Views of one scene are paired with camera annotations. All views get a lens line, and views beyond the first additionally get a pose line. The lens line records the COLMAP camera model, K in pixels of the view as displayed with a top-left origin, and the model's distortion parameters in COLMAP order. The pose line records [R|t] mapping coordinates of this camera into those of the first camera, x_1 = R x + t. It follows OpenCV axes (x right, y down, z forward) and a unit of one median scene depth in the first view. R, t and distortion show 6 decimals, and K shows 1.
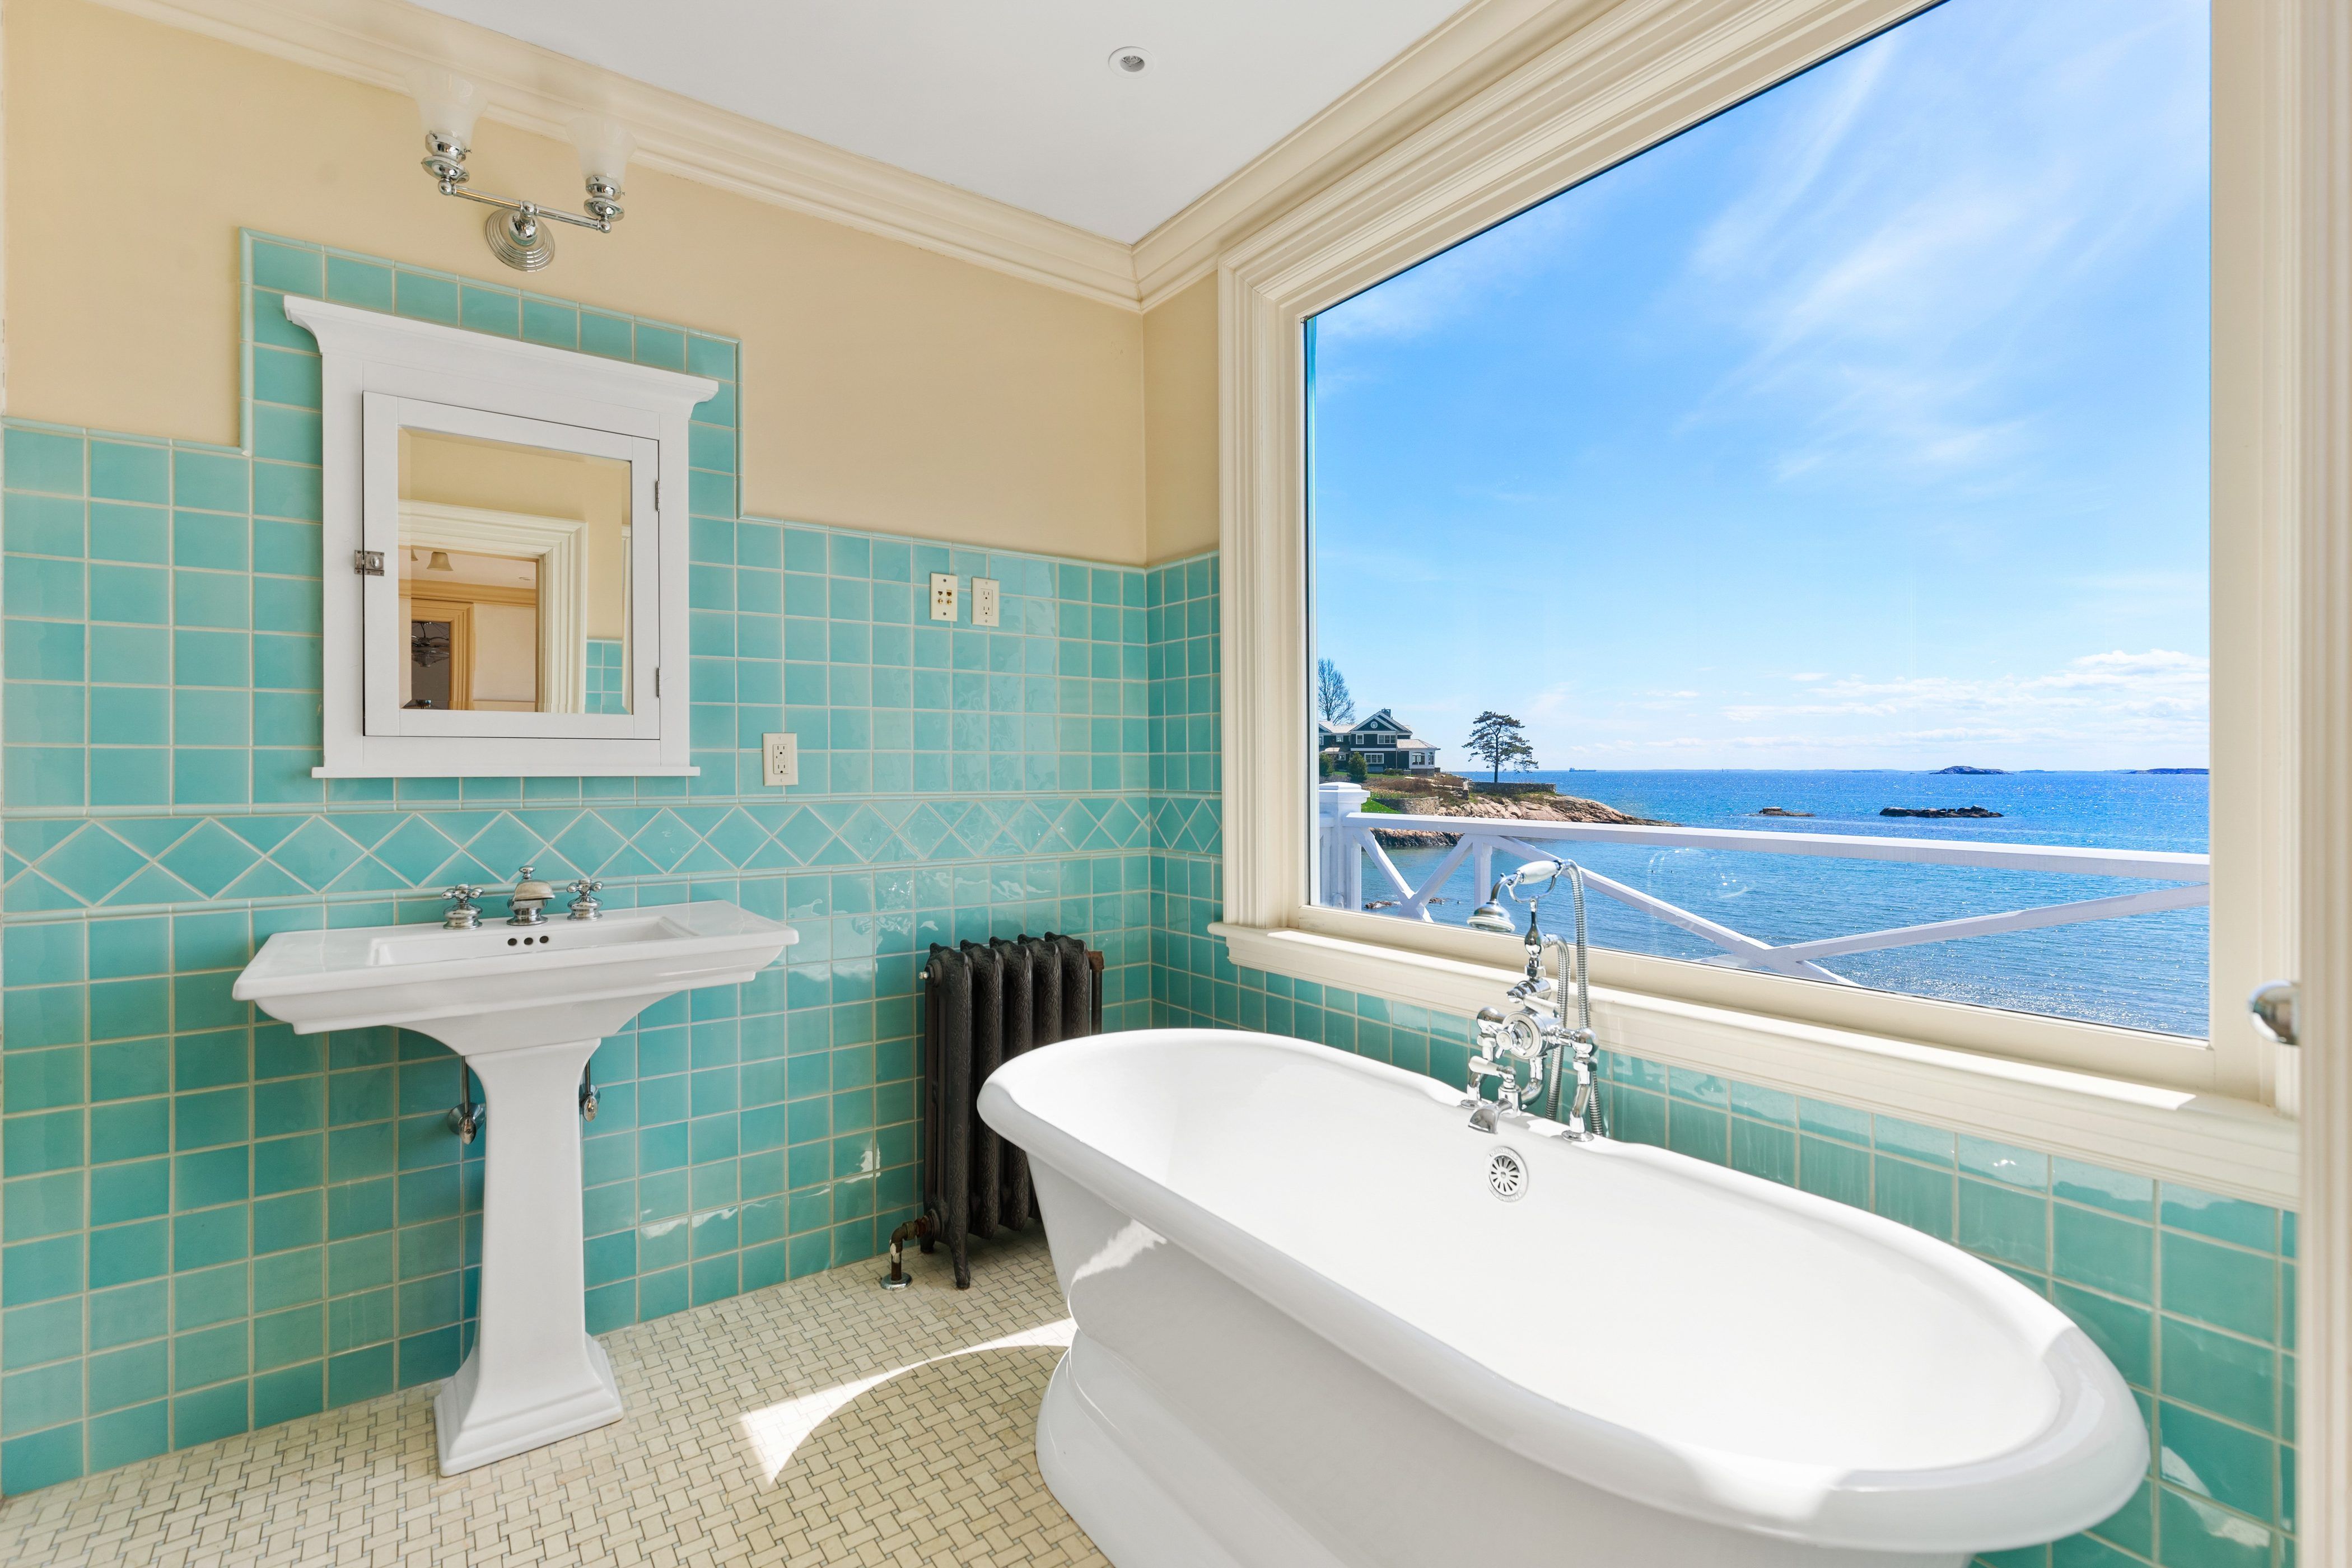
lens RADIAL K [[1062.1, 0, 1186.1], [0, 1062.1, 775.5], [0, 0, 1]] dist [0.005886, -0.001003]
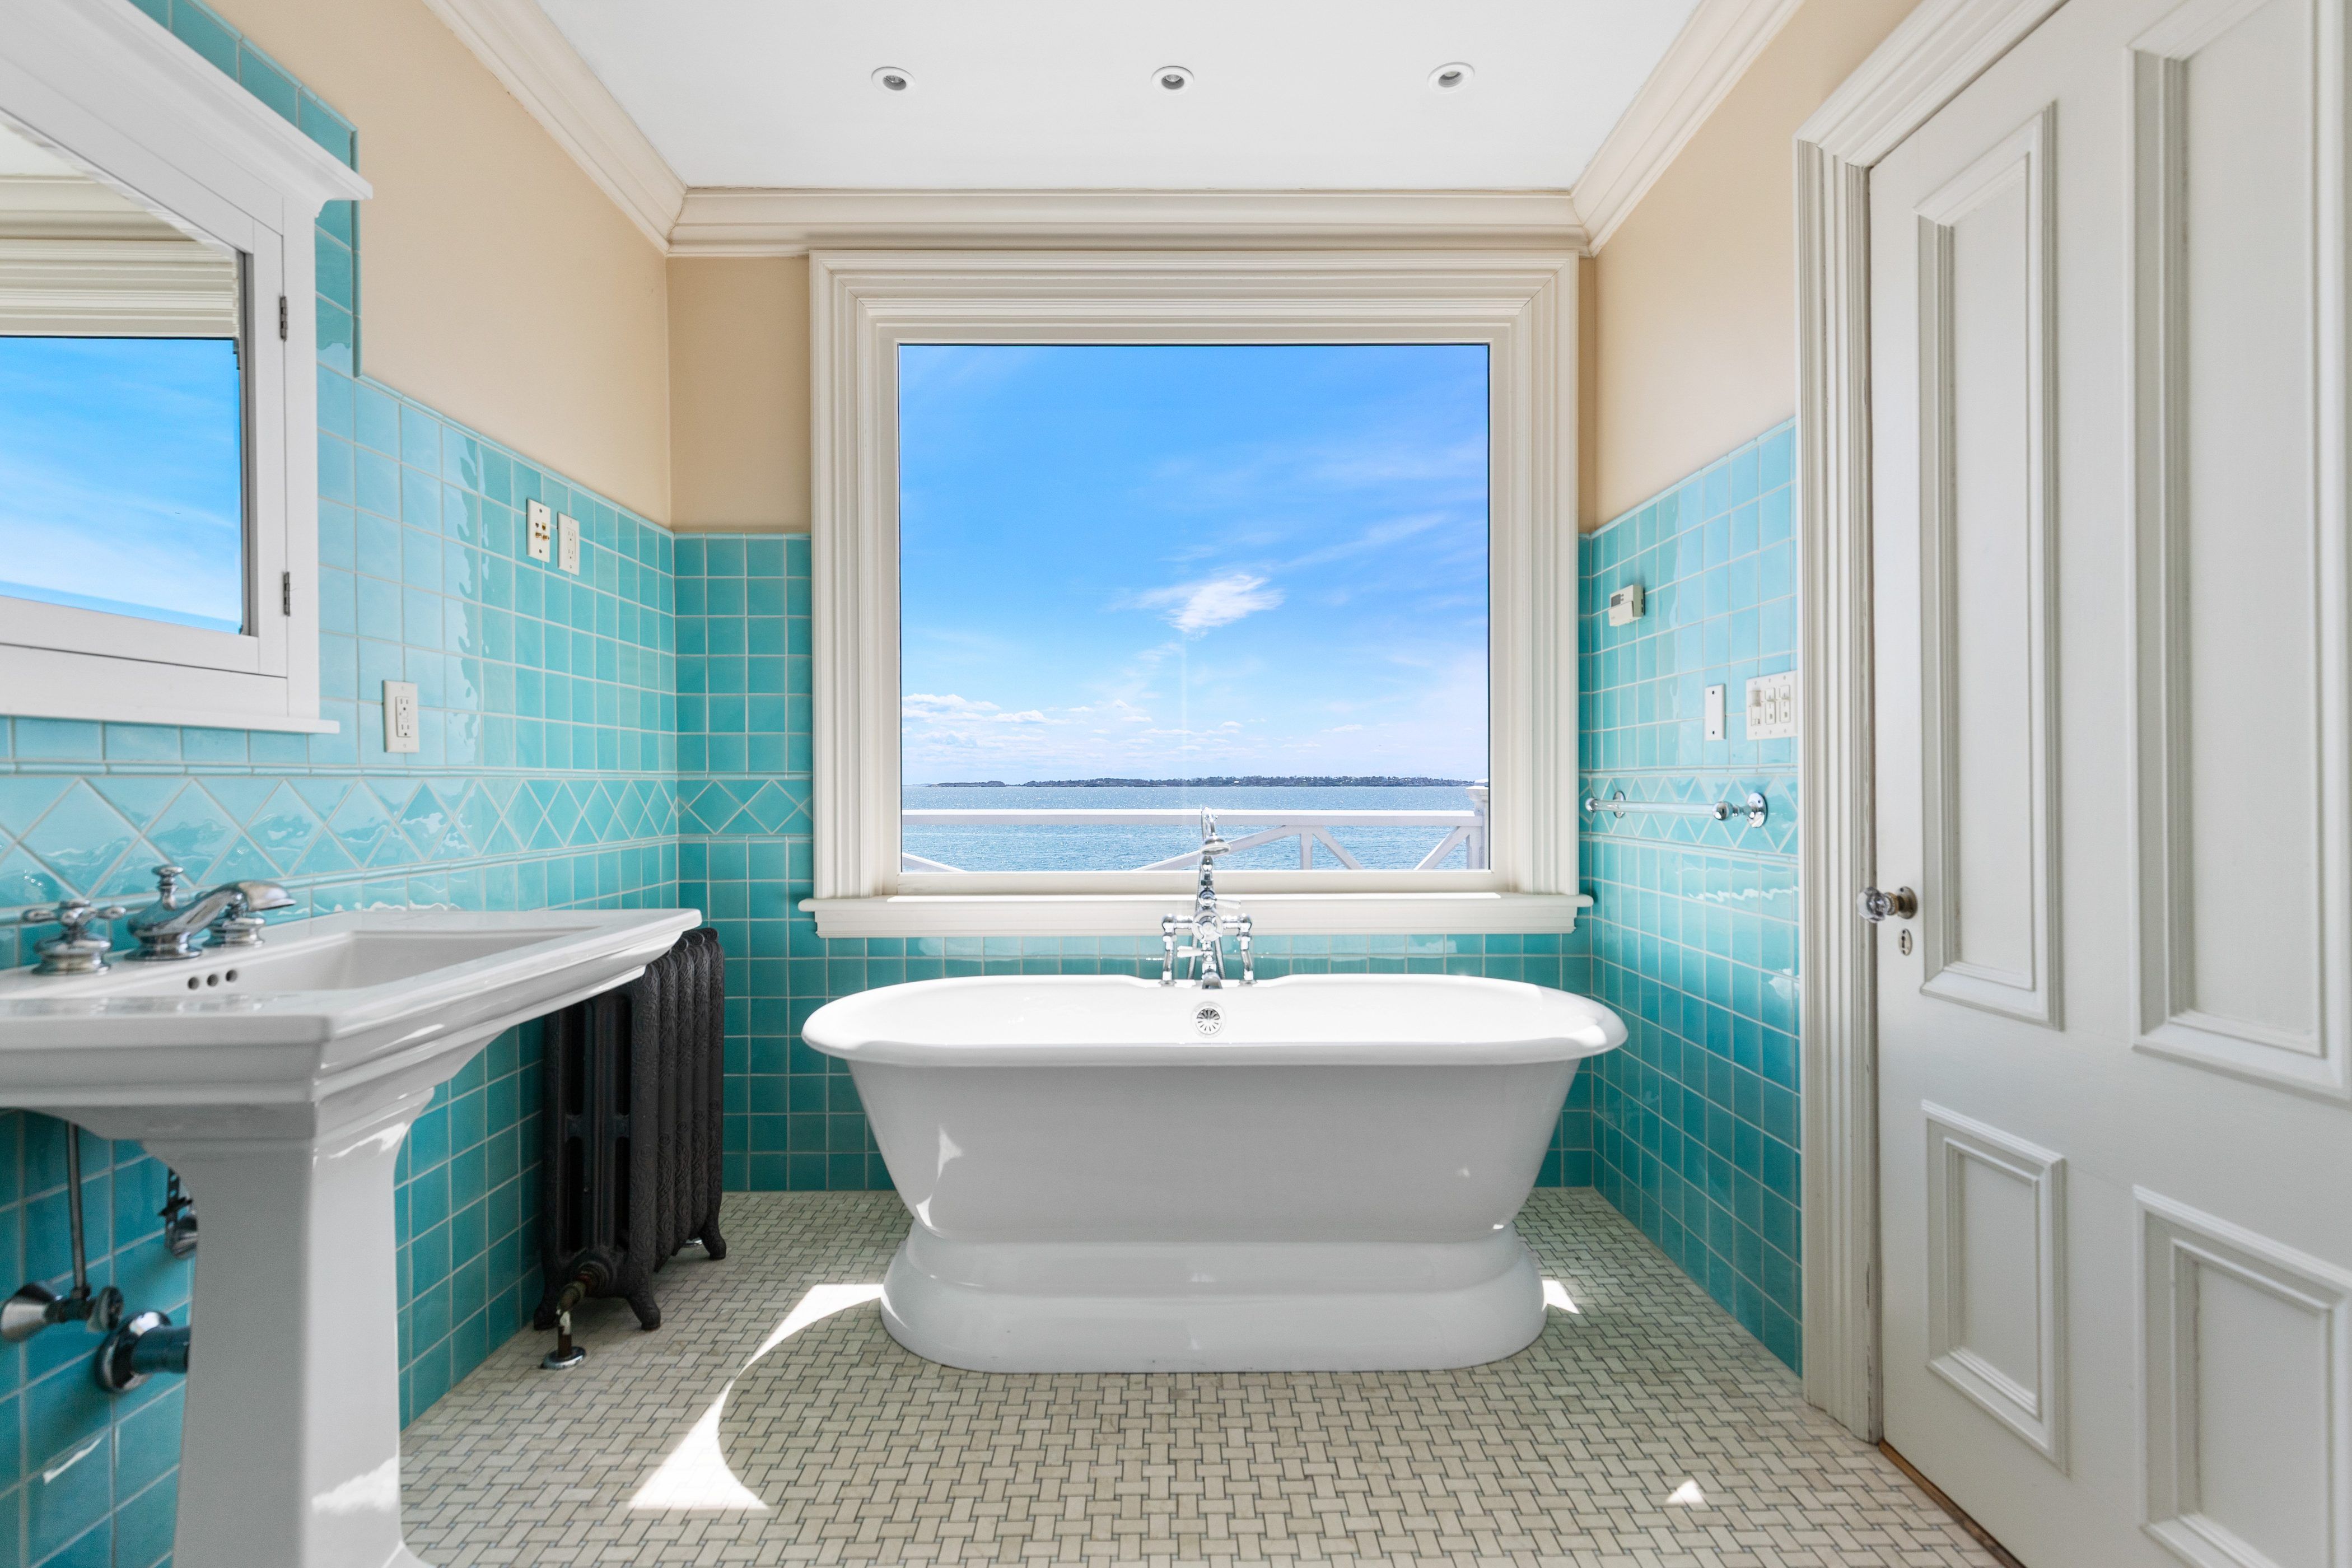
lens RADIAL K [[1062.1, 0, 1183.0], [0, 1062.1, 782.4], [0, 0, 1]] dist [0.005886, -0.001003]
pose [[0.575144, -0.000754, 0.818052, -0.616264], [0.007701, 0.999960, -0.004493, 0.034335], [-0.818016, 0.008884, 0.575127, 0.120504]]
